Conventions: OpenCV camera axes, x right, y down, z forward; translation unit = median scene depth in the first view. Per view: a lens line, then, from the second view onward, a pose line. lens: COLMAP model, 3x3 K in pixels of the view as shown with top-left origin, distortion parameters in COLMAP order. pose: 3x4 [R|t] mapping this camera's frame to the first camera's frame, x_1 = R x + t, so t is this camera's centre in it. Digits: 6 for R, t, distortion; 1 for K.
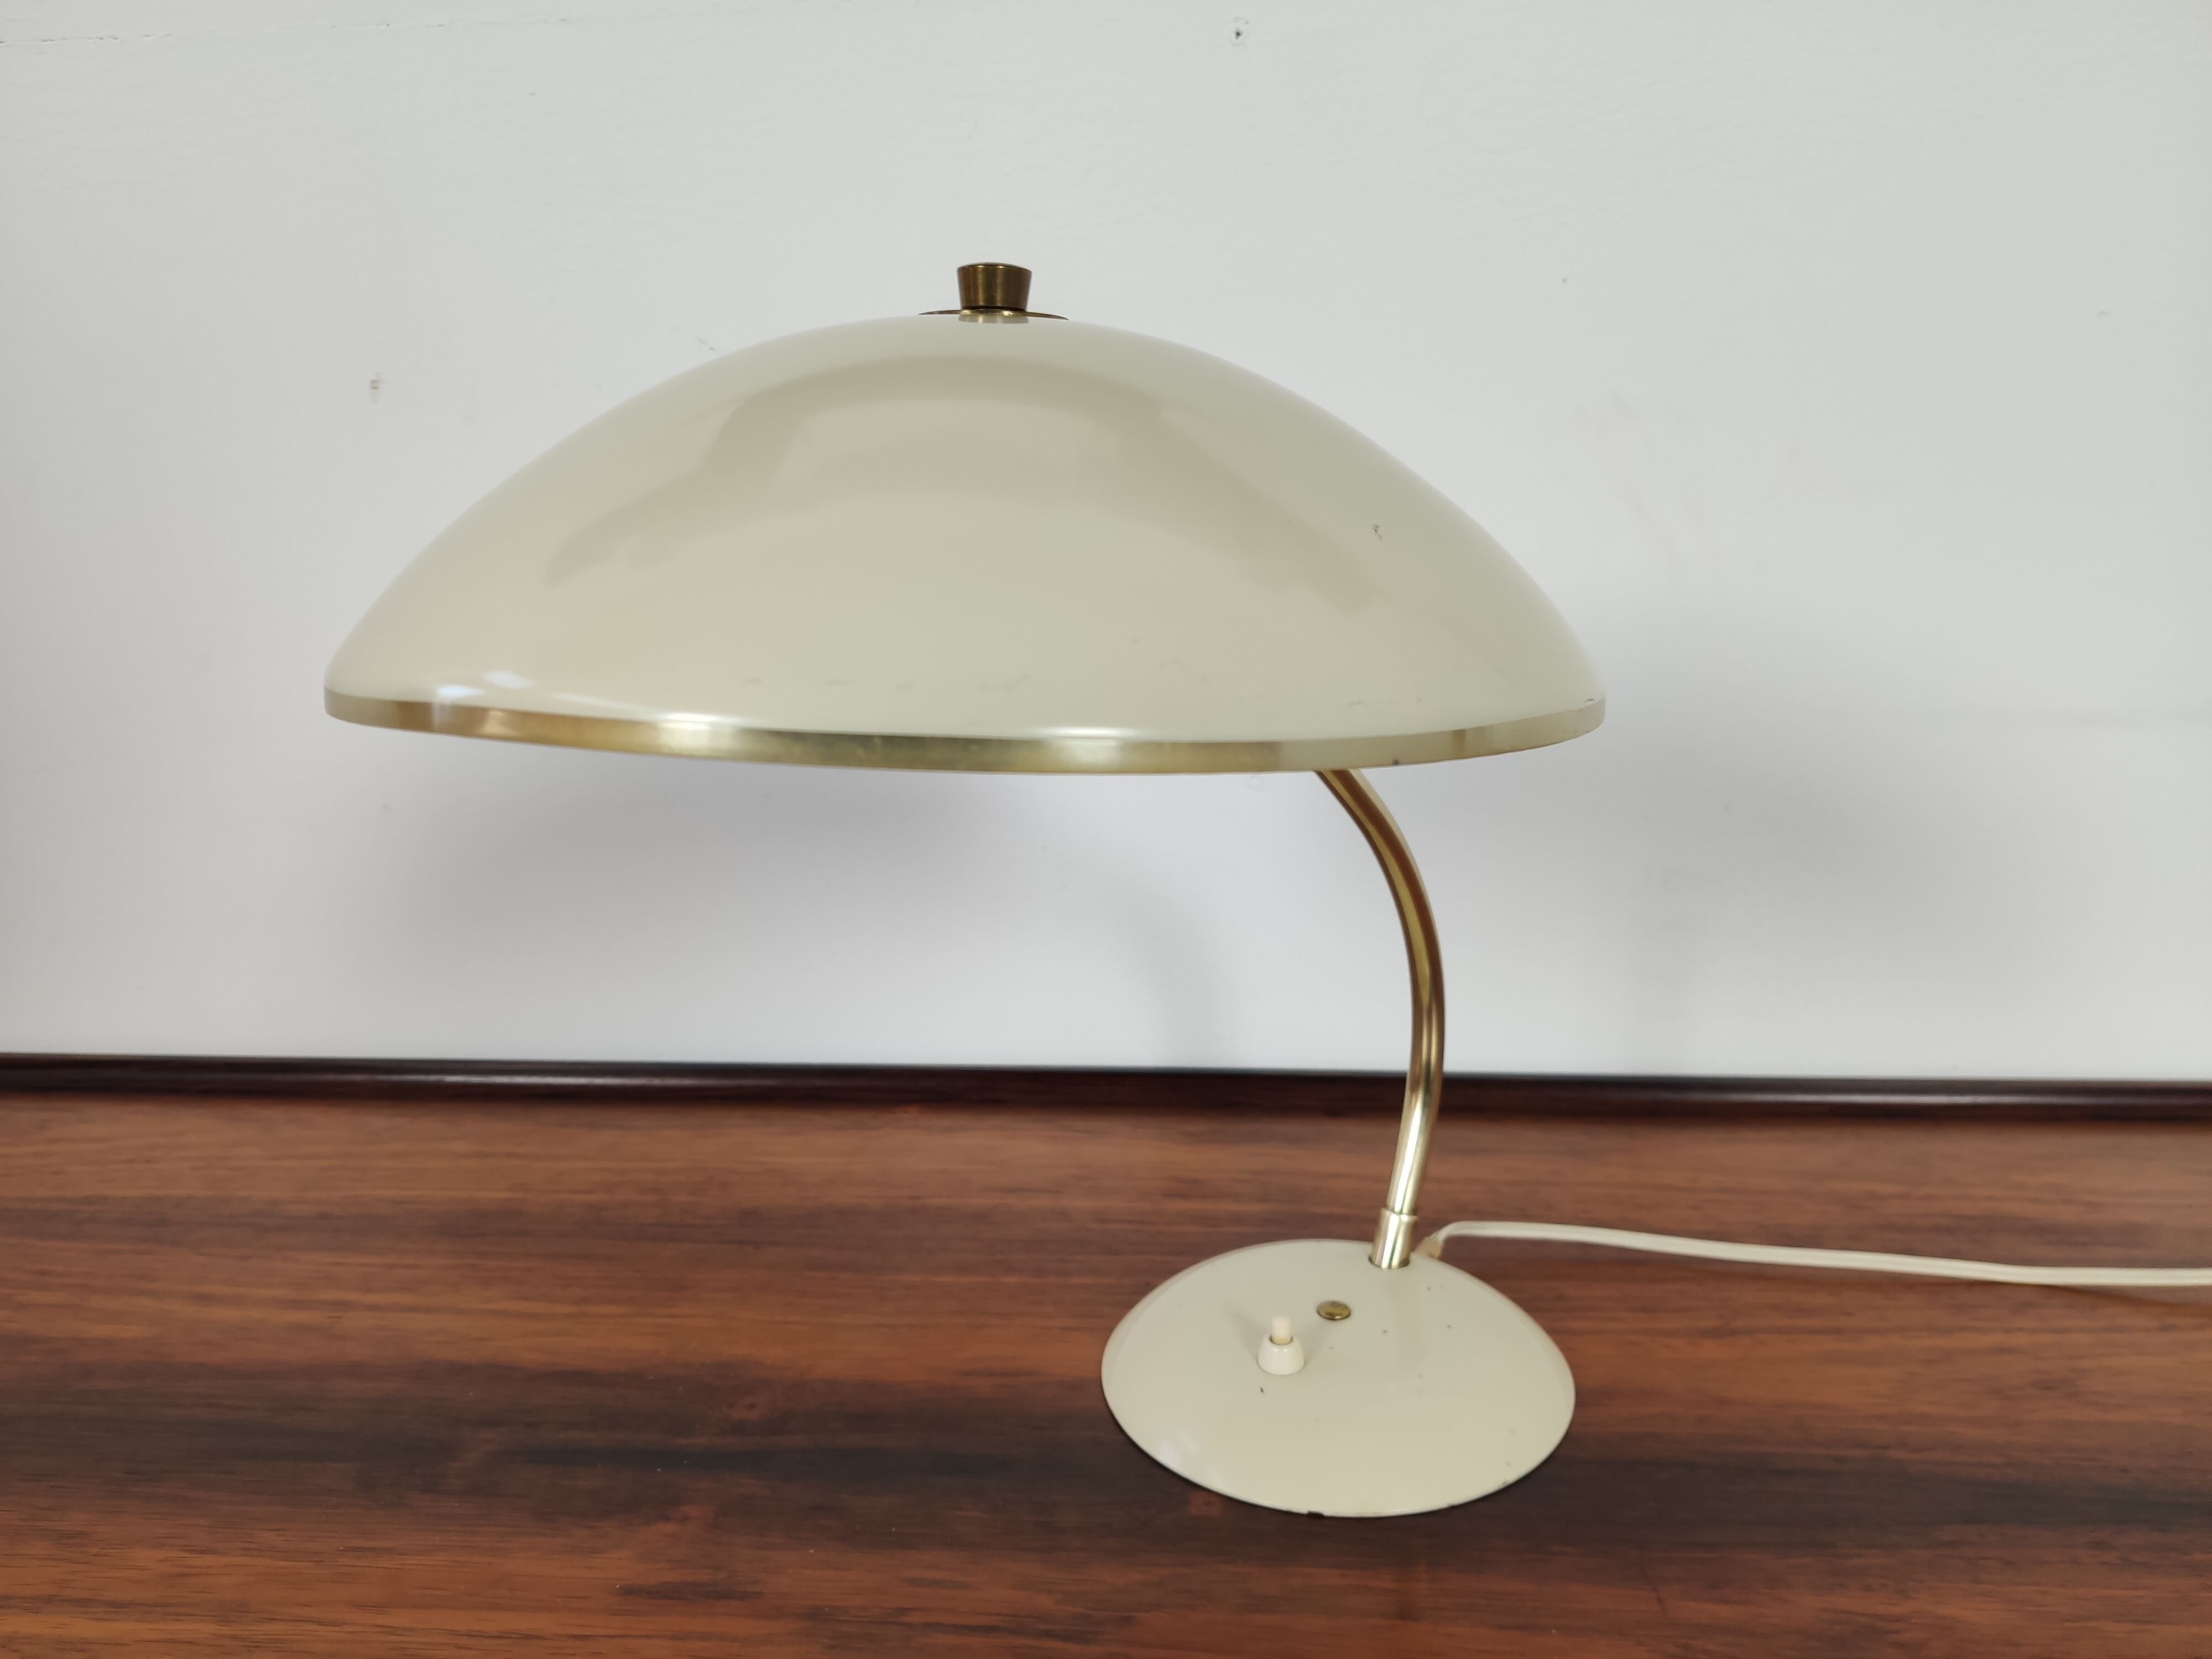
lens RADIAL K [[1680.5, 0, 1087.0], [0, 1680.5, 800.3], [0, 0, 1]] dist [-0.035317, 0.019679]
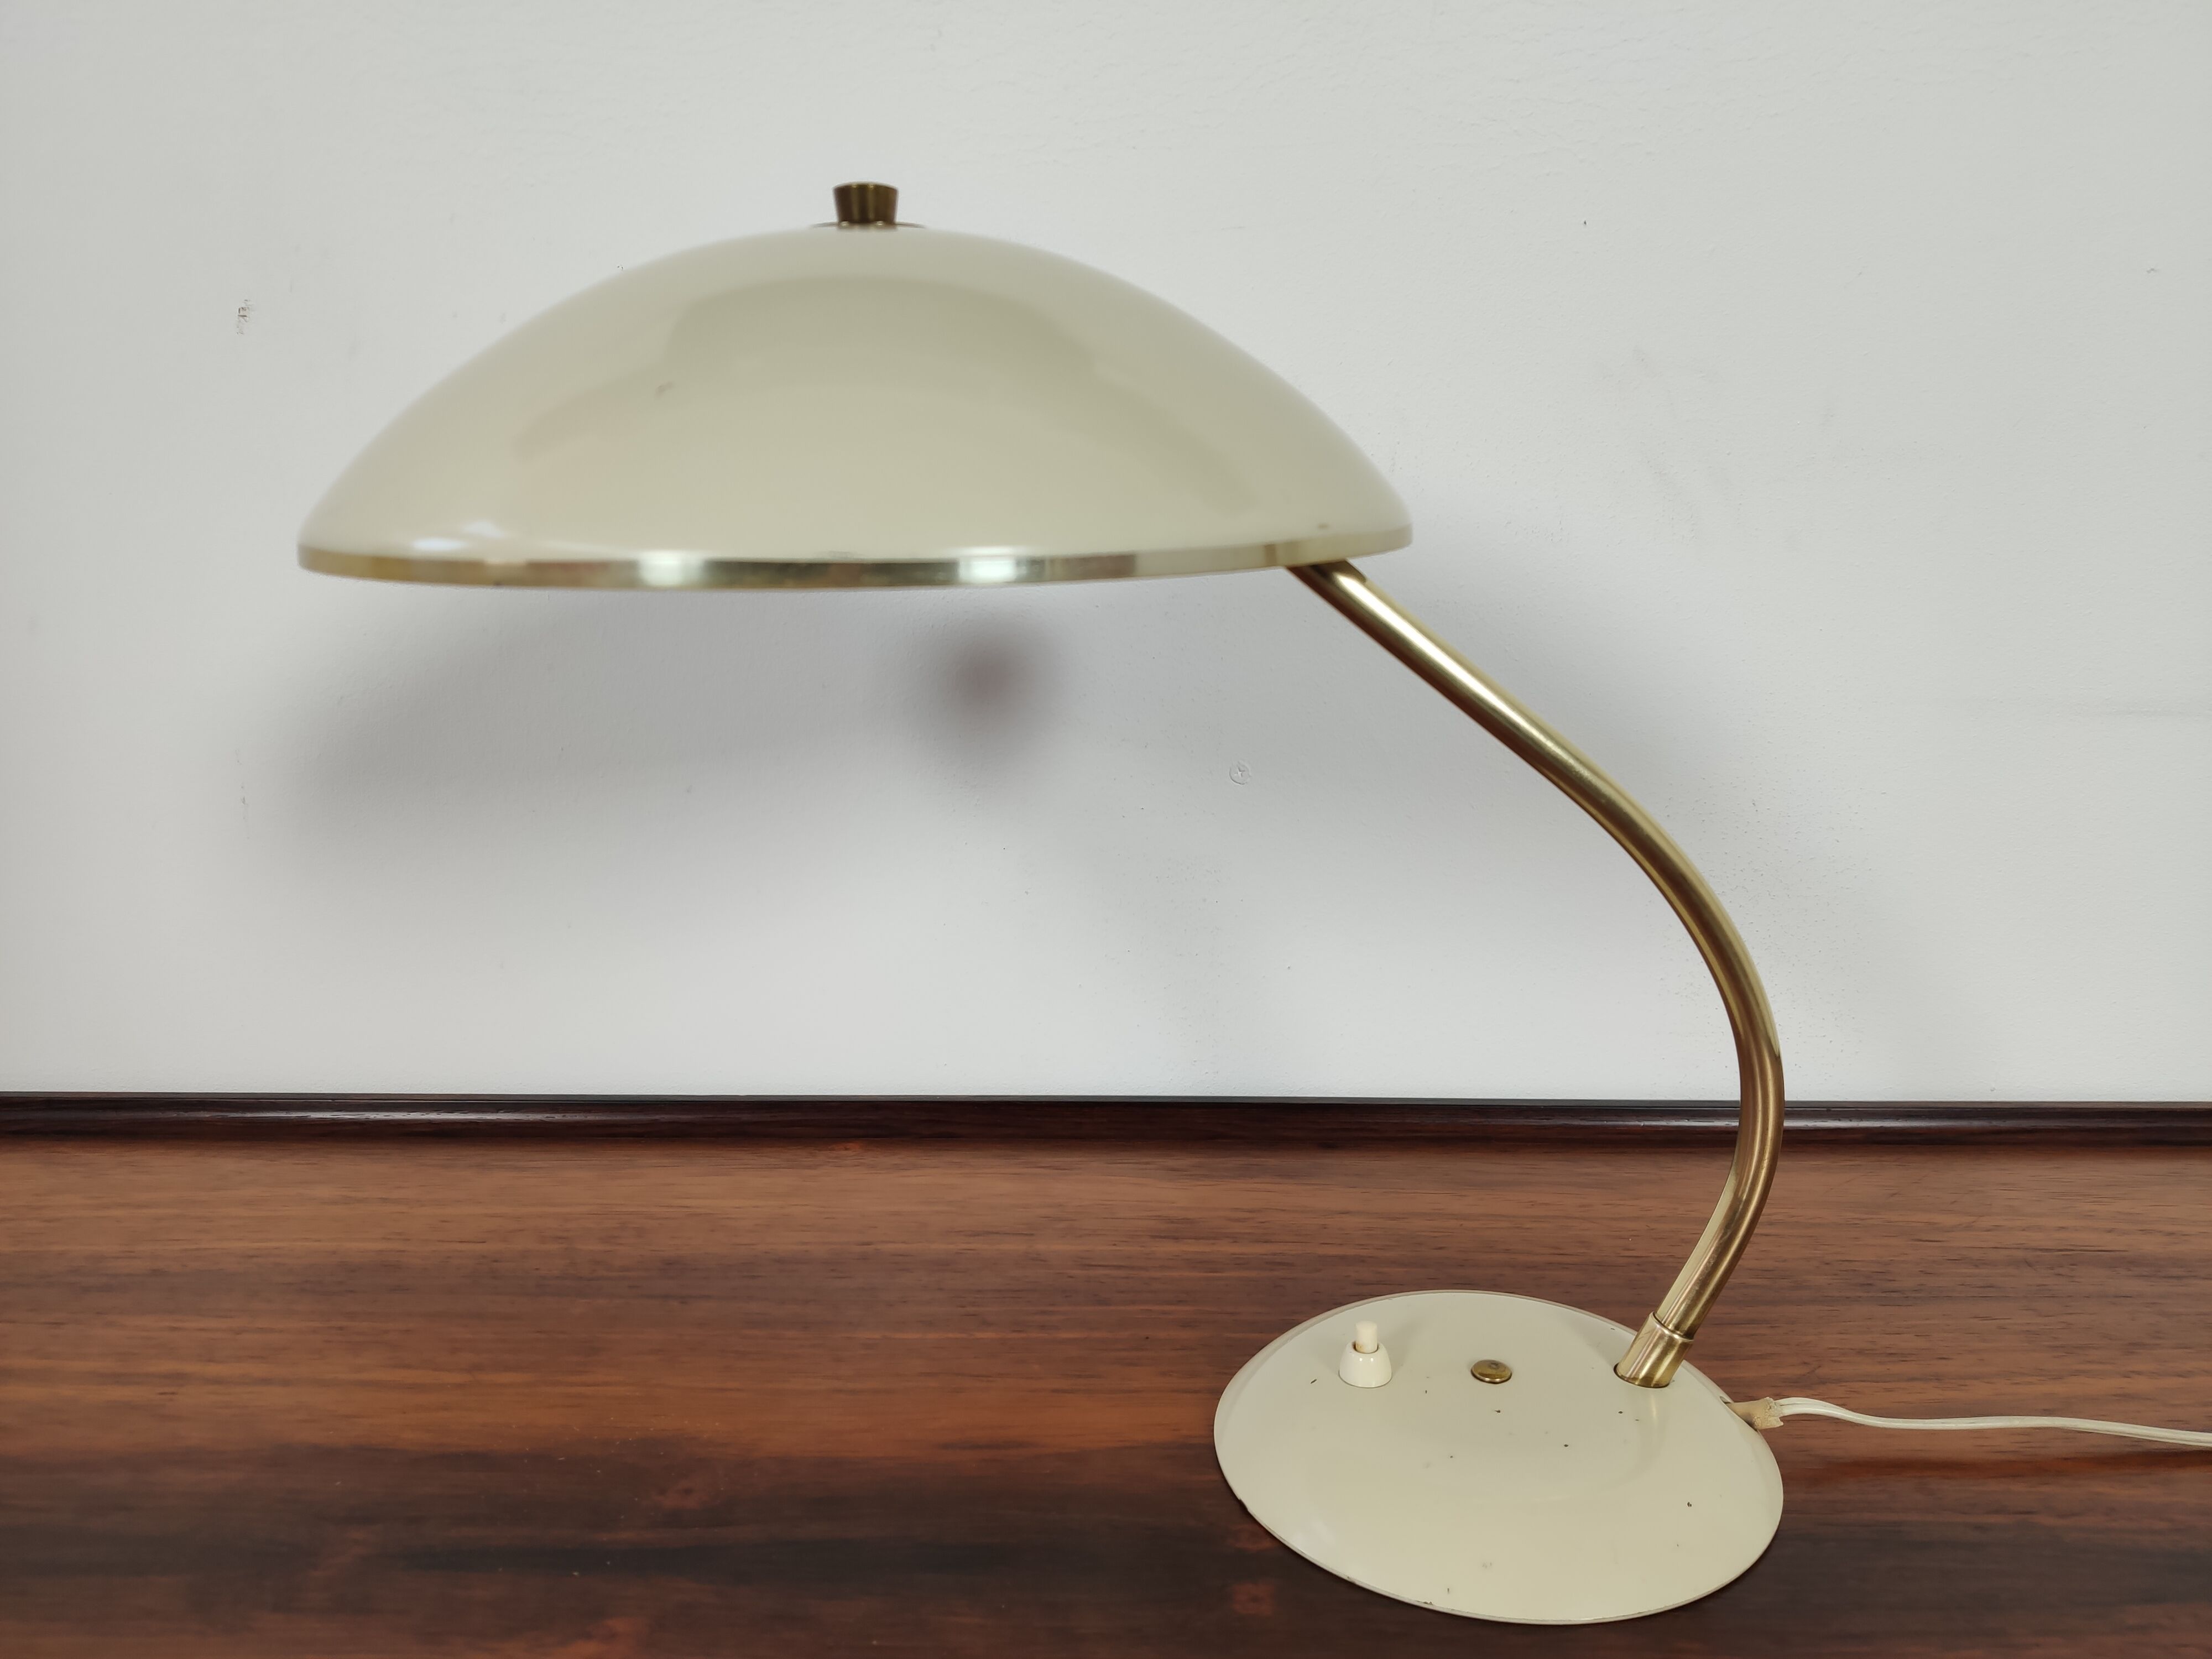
lens RADIAL K [[1680.5, 0, 1081.8], [0, 1680.5, 800.6], [0, 0, 1]] dist [-0.035317, 0.019679]
pose [[0.997526, 0.006810, 0.069964, -0.061137], [-0.003979, 0.999171, -0.040515, 0.050055], [-0.070181, 0.040137, 0.996726, 0.139945]]
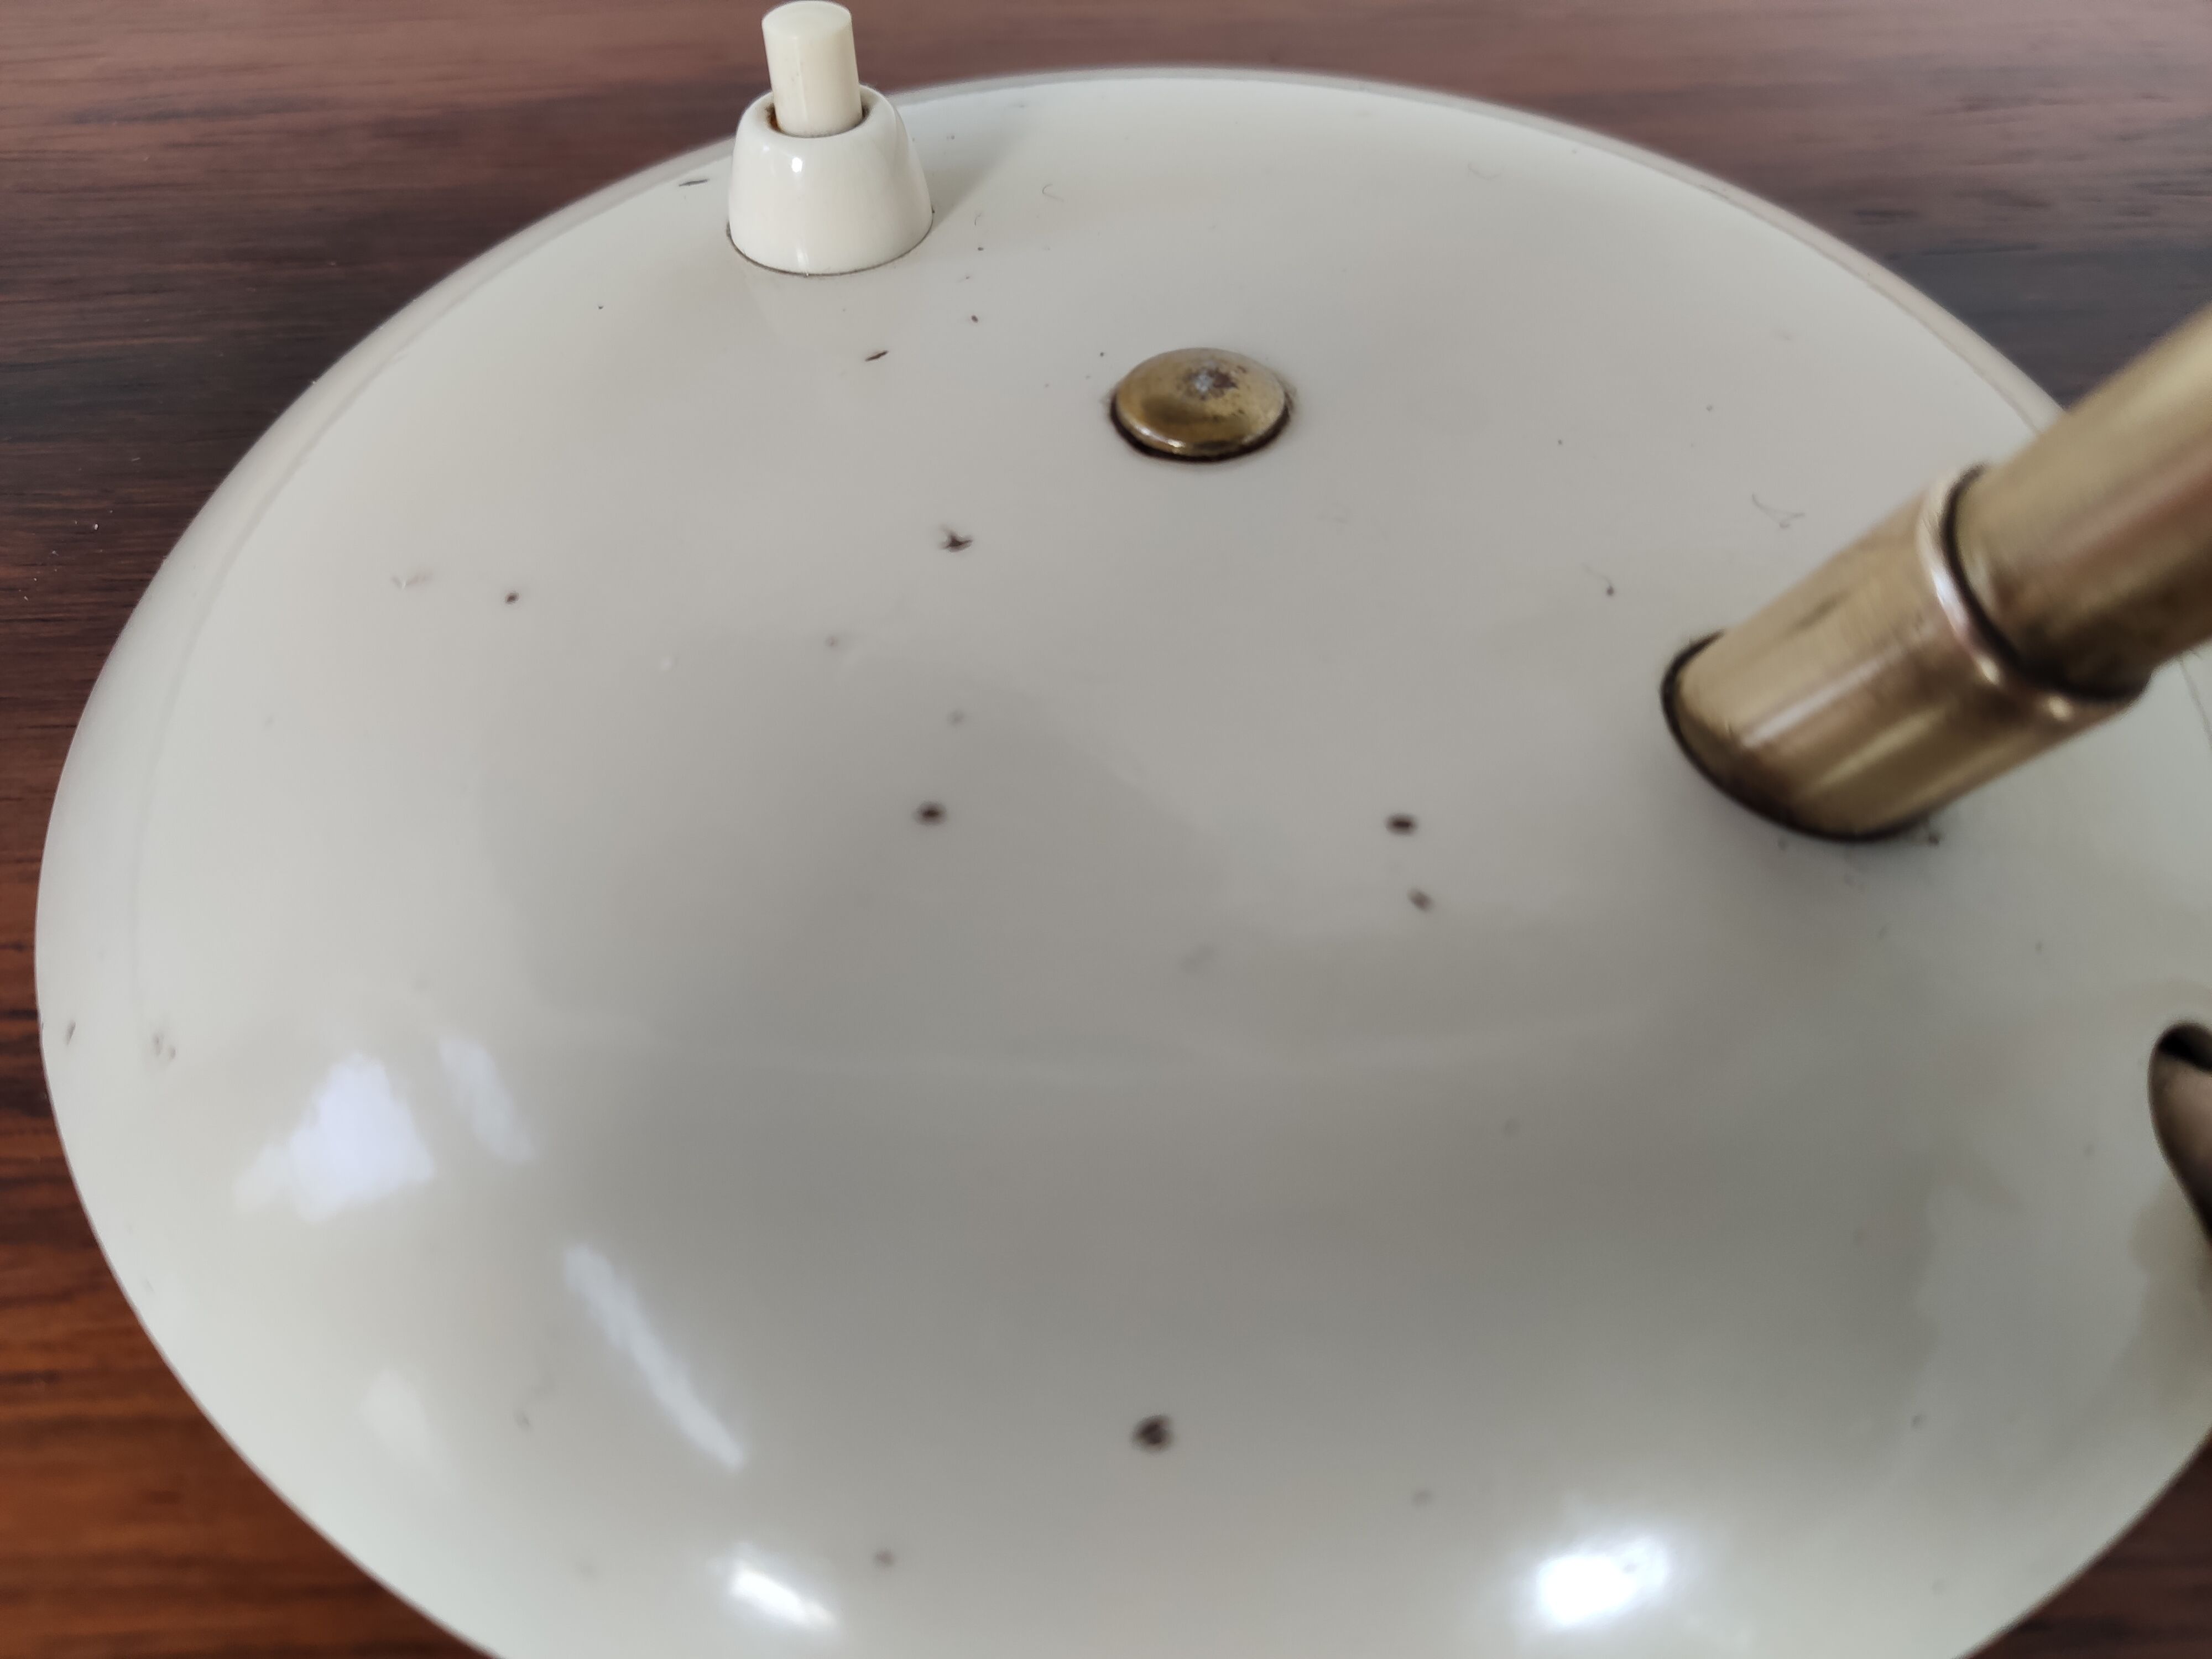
lens RADIAL K [[1680.5, 0, 1078.3], [0, 1680.5, 877.2], [0, 0, 1]] dist [-0.035317, 0.019679]
pose [[0.986161, -0.104925, 0.128363, 0.053058], [0.003175, 0.786060, 0.618142, 0.248722], [-0.165760, -0.609180, 0.775515, 0.608415]]
